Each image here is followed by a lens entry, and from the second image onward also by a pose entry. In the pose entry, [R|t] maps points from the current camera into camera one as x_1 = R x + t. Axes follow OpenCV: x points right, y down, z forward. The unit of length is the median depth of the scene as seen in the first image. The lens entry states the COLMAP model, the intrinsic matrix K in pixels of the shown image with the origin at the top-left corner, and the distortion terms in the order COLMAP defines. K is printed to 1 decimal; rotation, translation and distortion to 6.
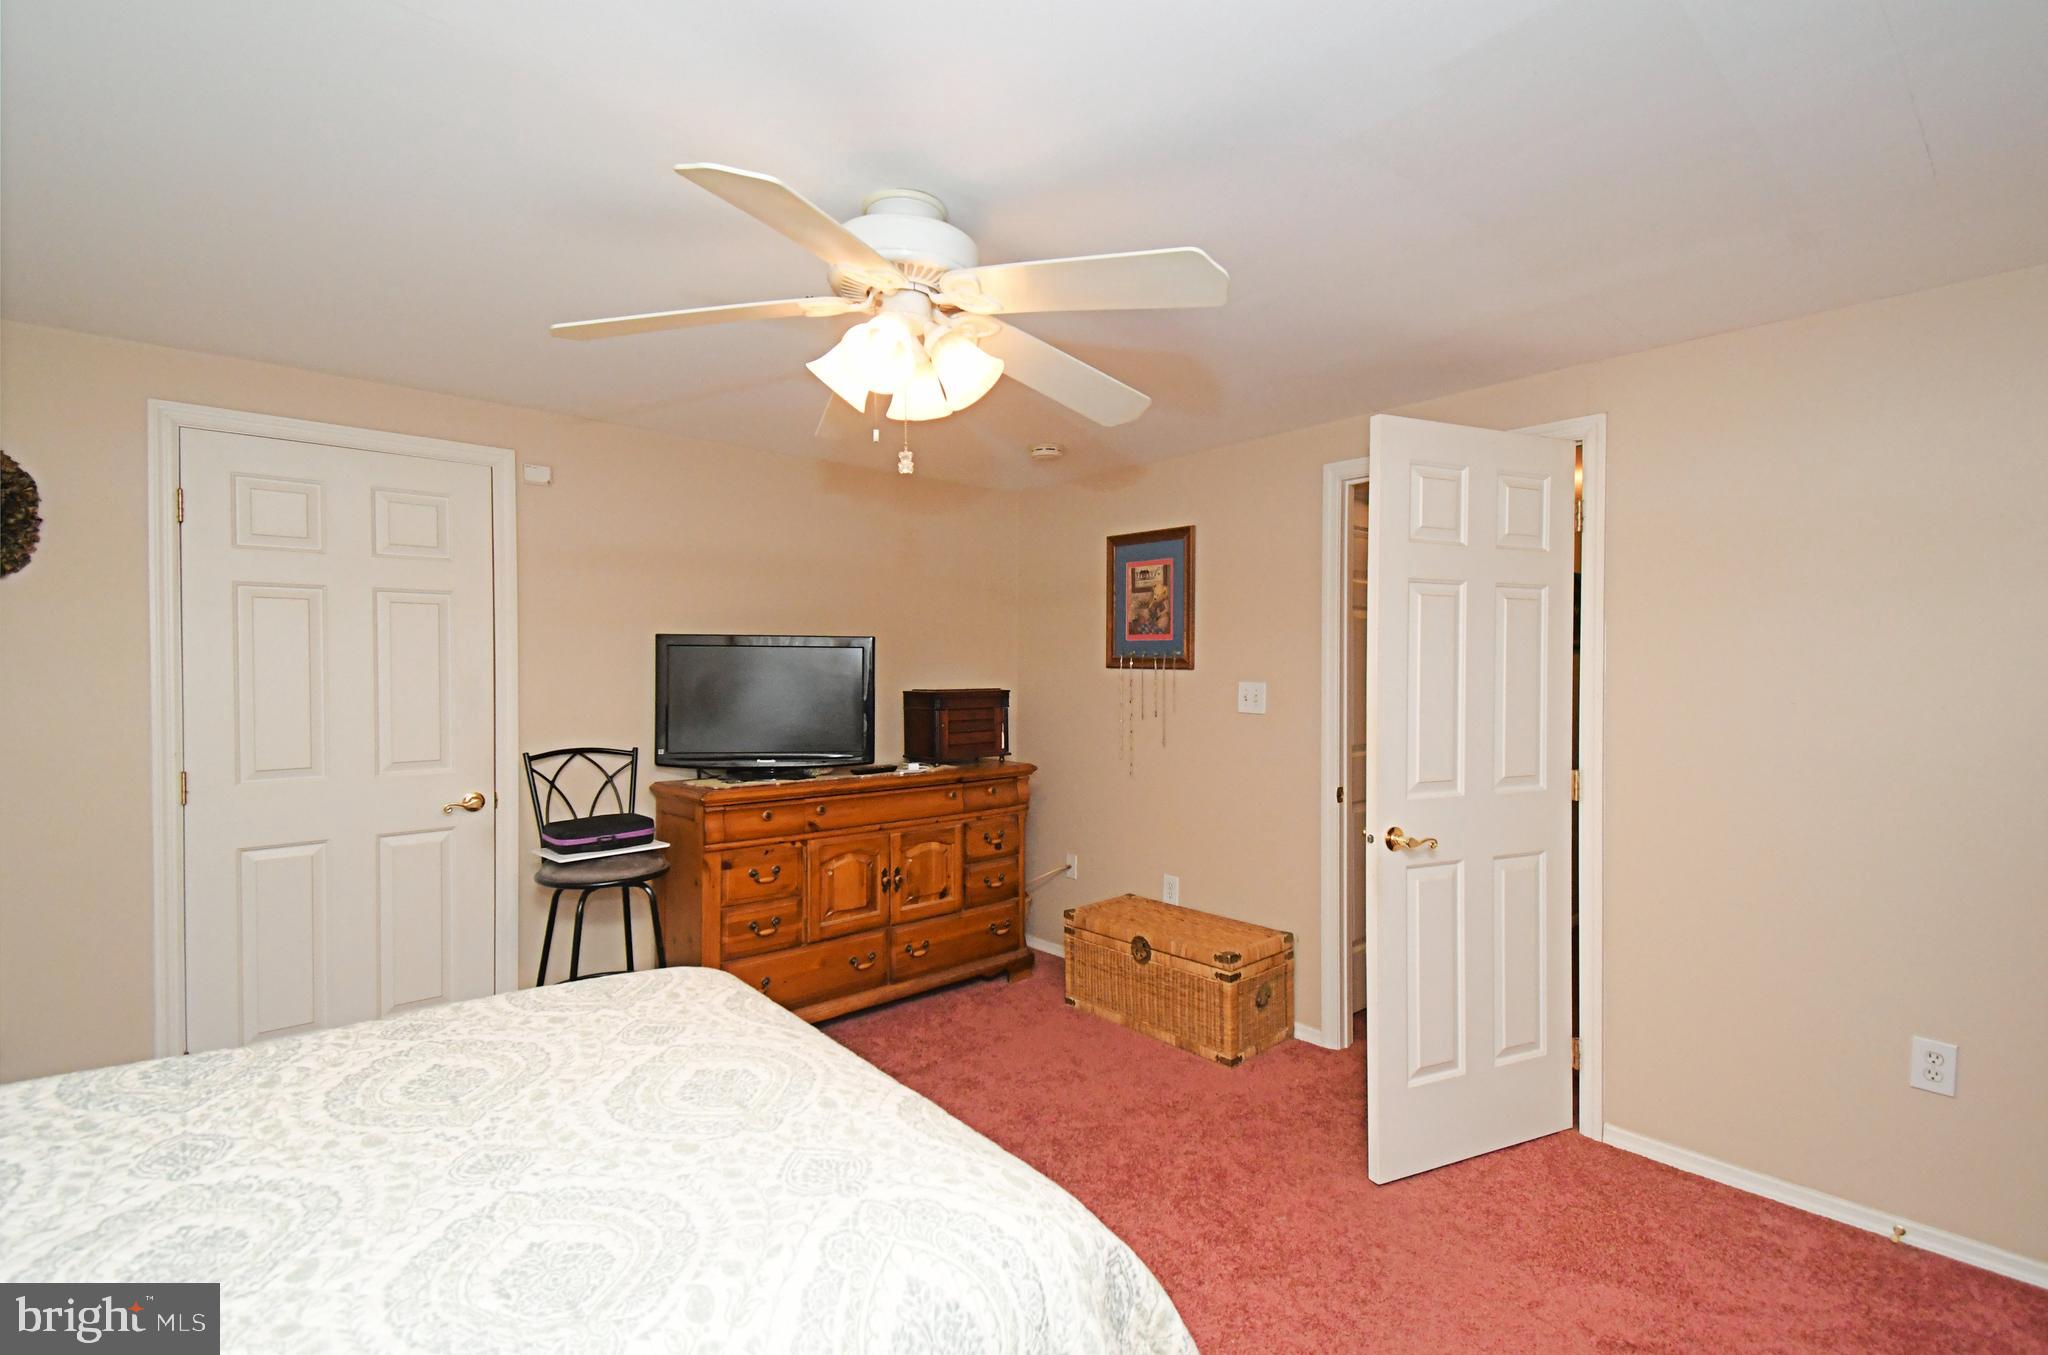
lens RADIAL K [[904.2, 0, 1032.8], [0, 904.2, 678.6], [0, 0, 1]] dist [0.038979, -0.020484]
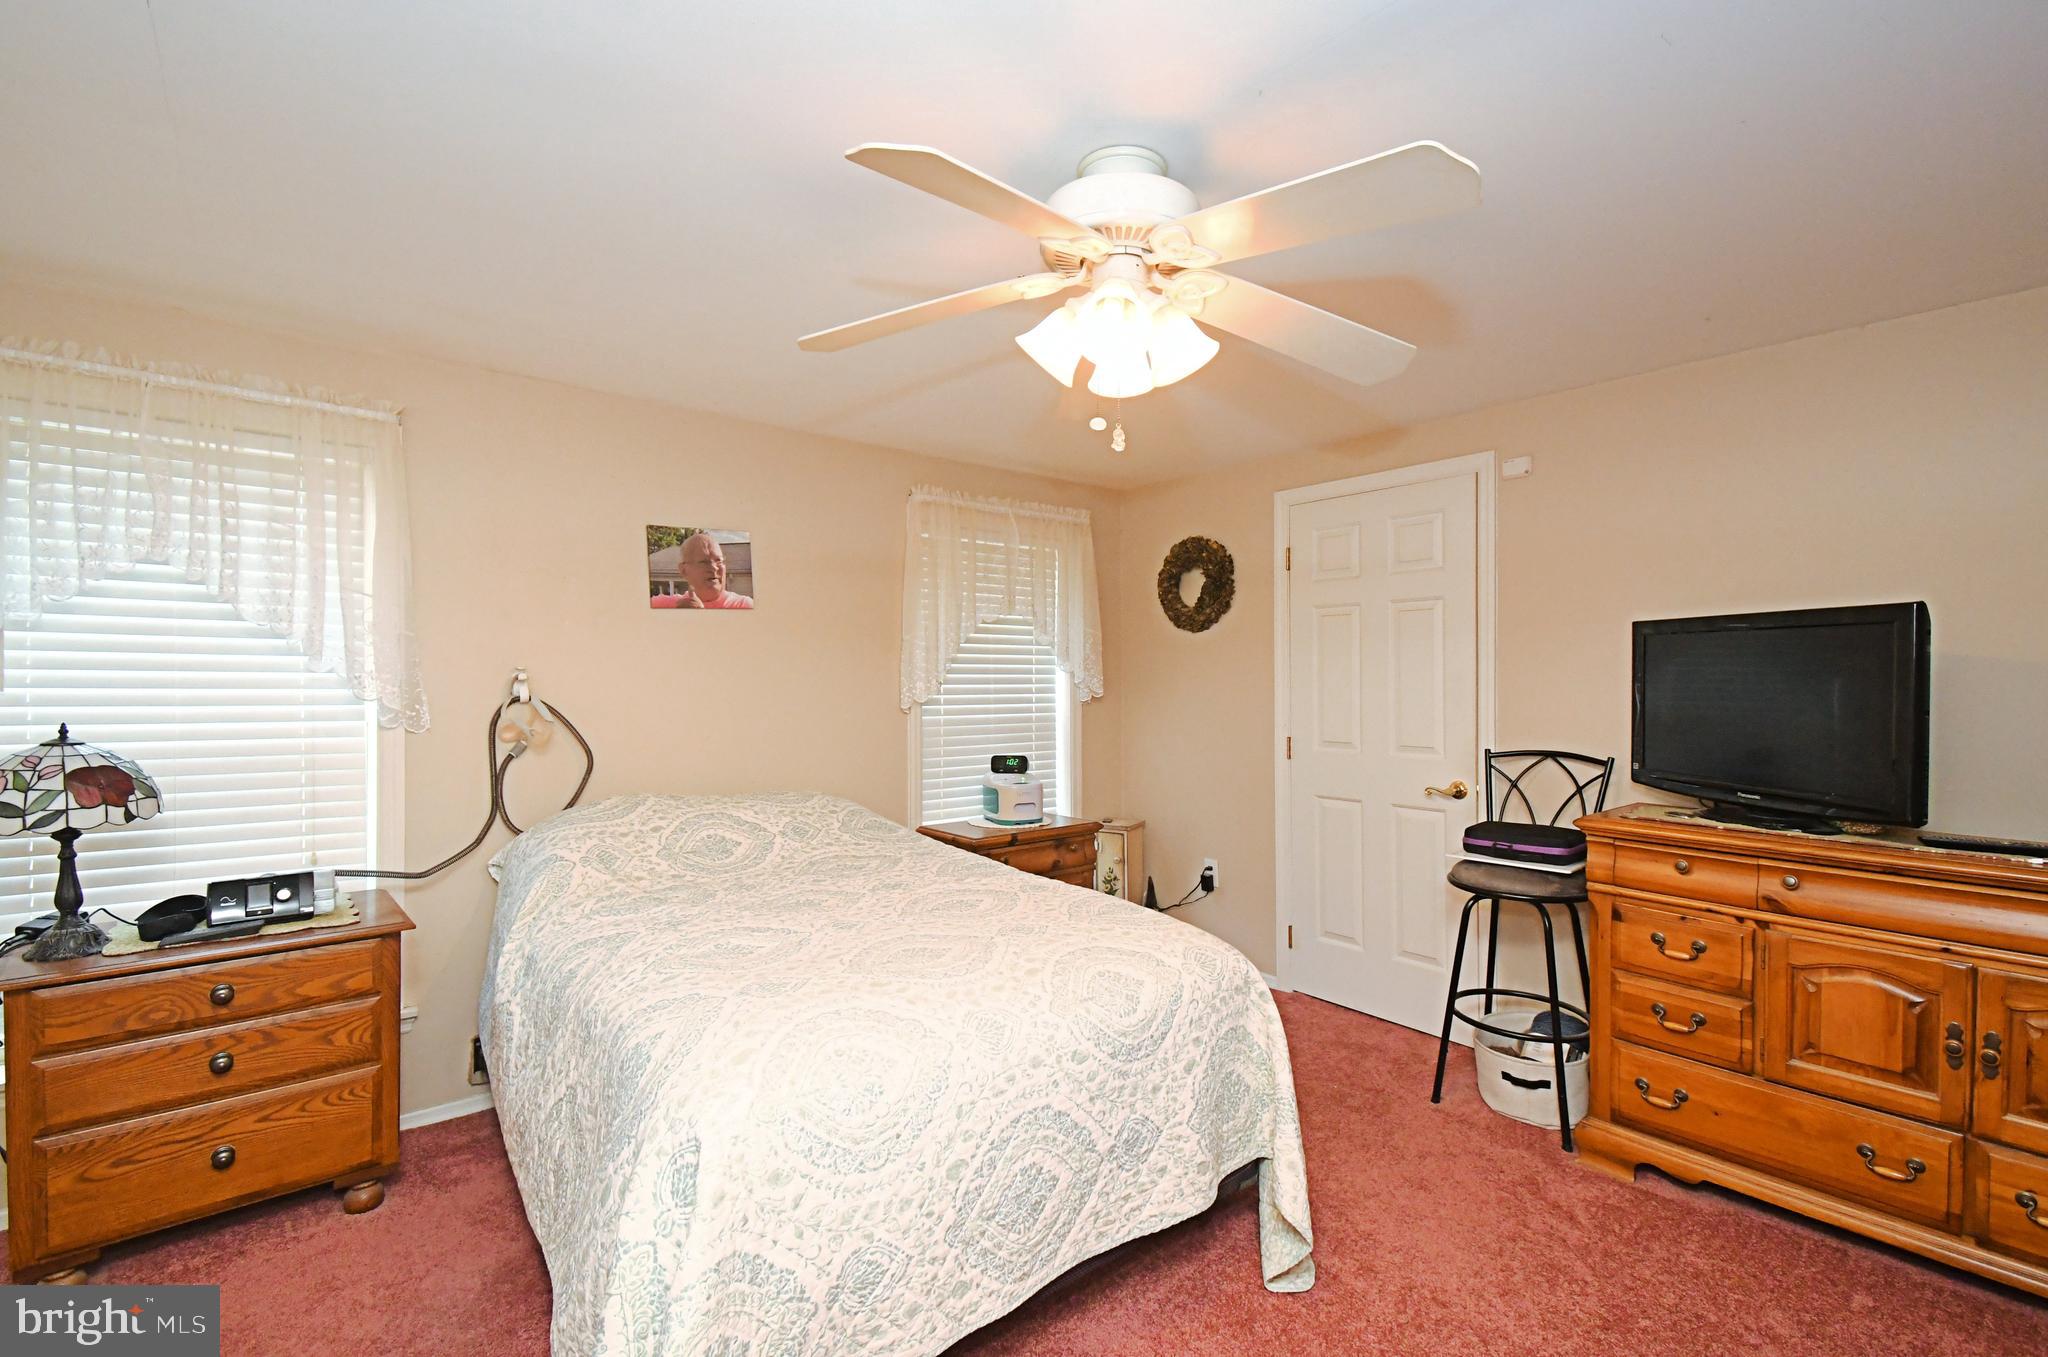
lens RADIAL K [[904.2, 0, 1032.8], [0, 904.2, 679.6], [0, 0, 1]] dist [0.038979, -0.020484]
pose [[-0.024095, 0.000919, -0.999709, 0.436021], [-0.009024, 0.999959, 0.001136, 0.007357], [0.999669, 0.009048, -0.024085, 0.493254]]
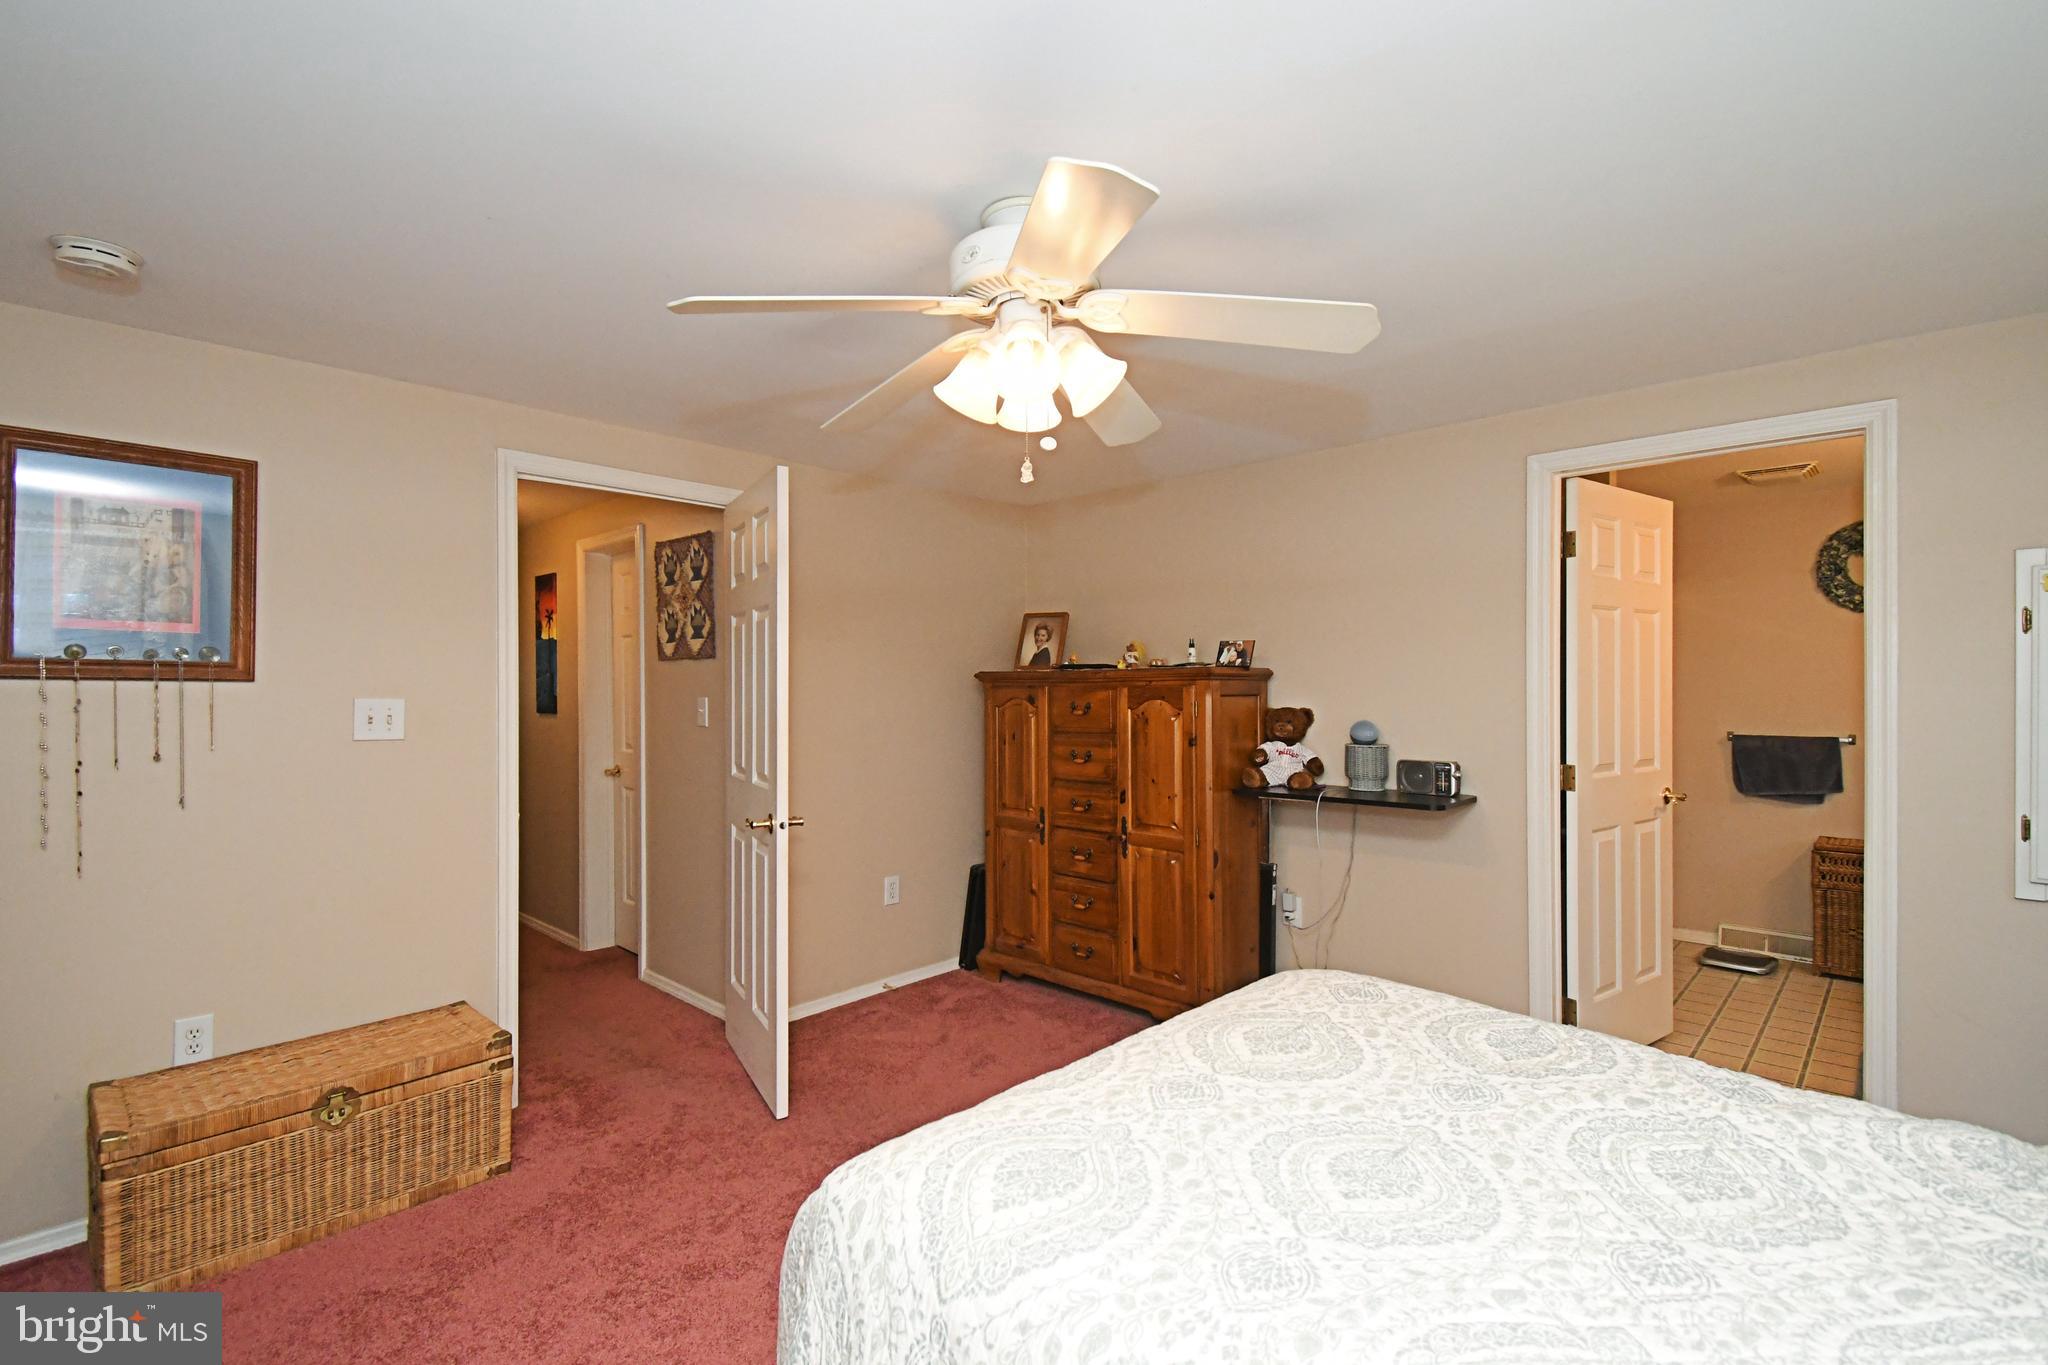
lens RADIAL K [[927.3, 0, 1012.4], [0, 927.3, 690.0], [0, 0, 1]] dist [0.038050, -0.019968]
pose [[-0.069696, -0.008974, 0.997528, -0.614782], [0.011201, 0.999889, 0.009778, -0.004621], [-0.997505, 0.011854, -0.069588, 0.575752]]
